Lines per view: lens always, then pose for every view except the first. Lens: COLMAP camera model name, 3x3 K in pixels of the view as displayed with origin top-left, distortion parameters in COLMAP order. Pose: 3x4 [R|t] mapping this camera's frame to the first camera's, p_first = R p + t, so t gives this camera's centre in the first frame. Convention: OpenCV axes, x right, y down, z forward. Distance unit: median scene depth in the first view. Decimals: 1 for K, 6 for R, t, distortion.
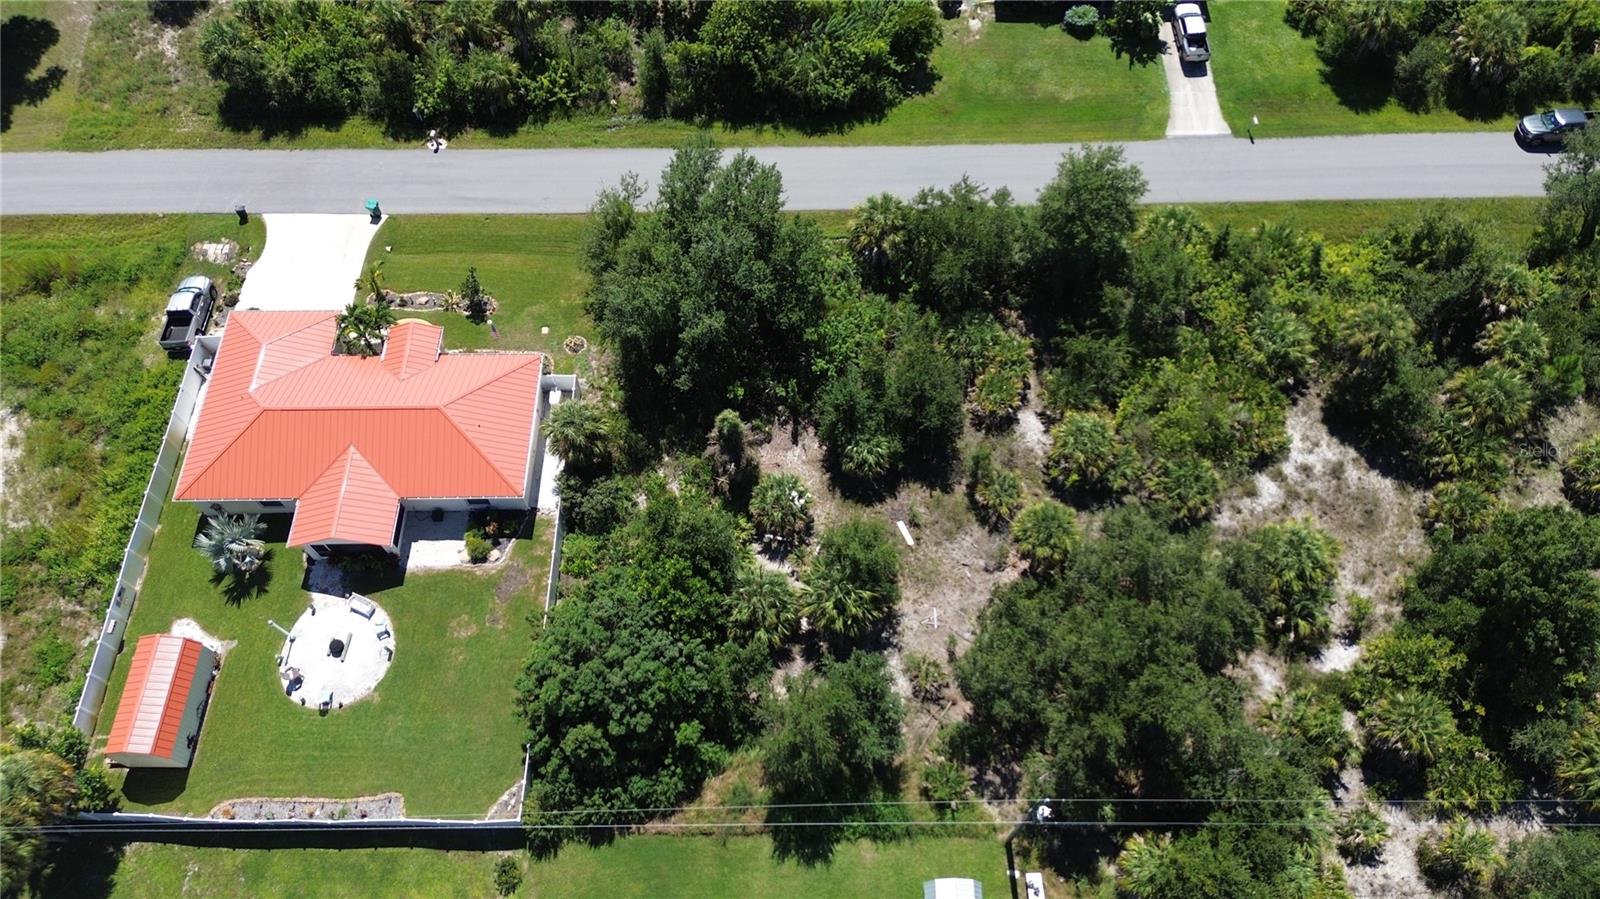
lens RADIAL K [[1133.0, 0, 800.0], [0, 1133.0, 449.5], [0, 0, 1]] dist [0.051497, -0.057276]
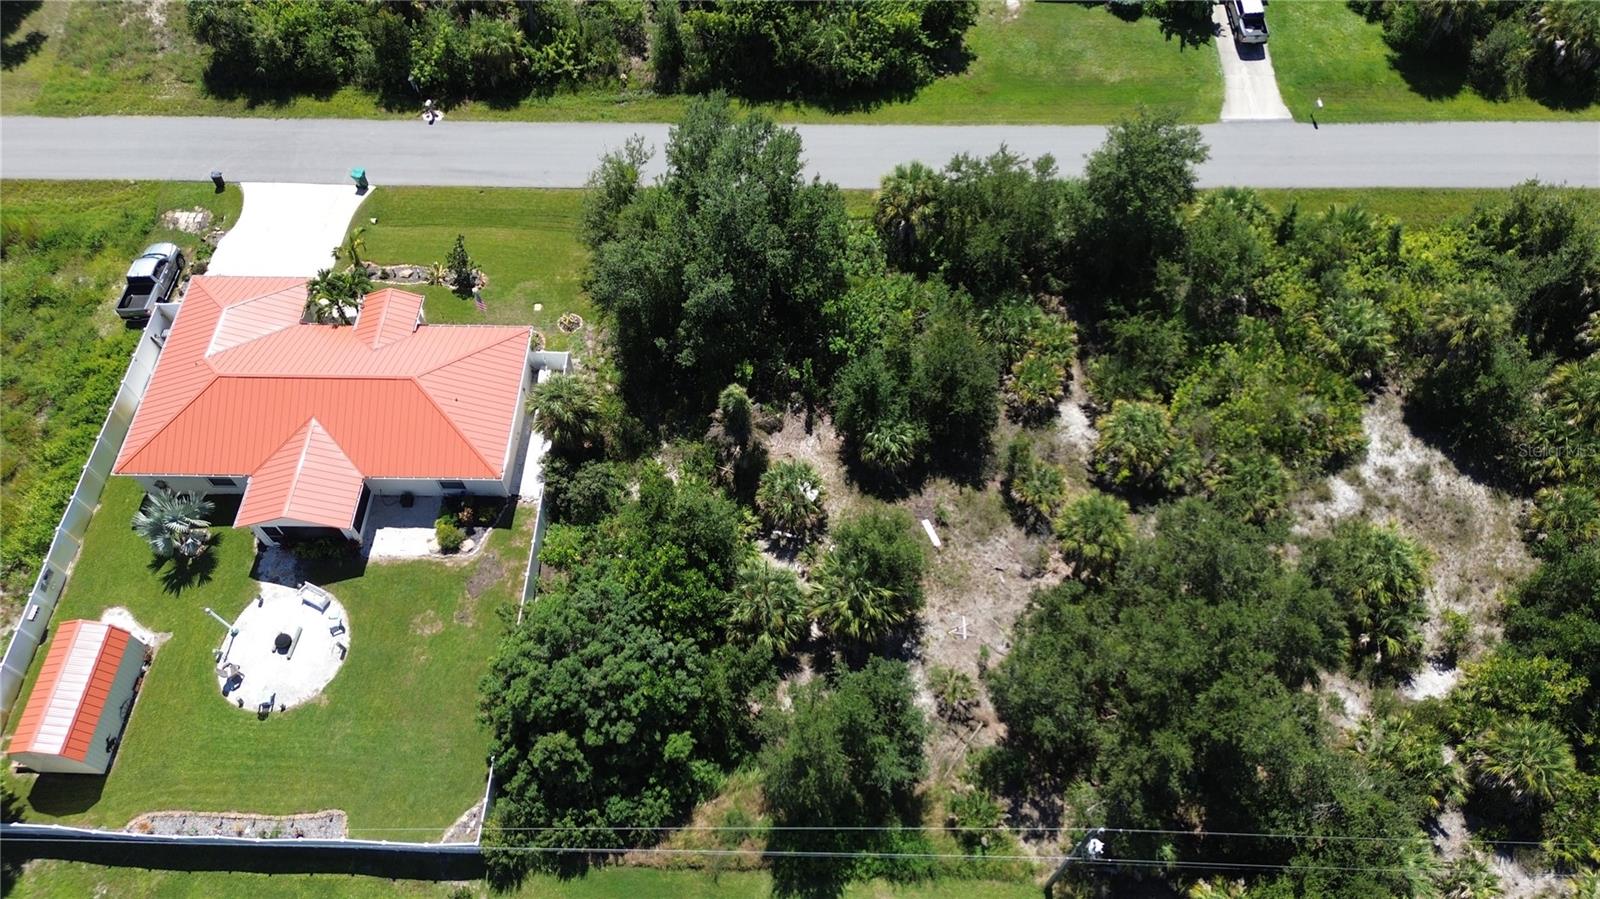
lens RADIAL K [[1133.0, 0, 800.0], [0, 1133.0, 449.5], [0, 0, 1]] dist [0.051497, -0.057276]
pose [[0.999611, 0.022636, -0.016278, 0.003361], [-0.023521, 0.998131, -0.056401, 0.061072], [0.014970, 0.056762, 0.998275, 0.110616]]
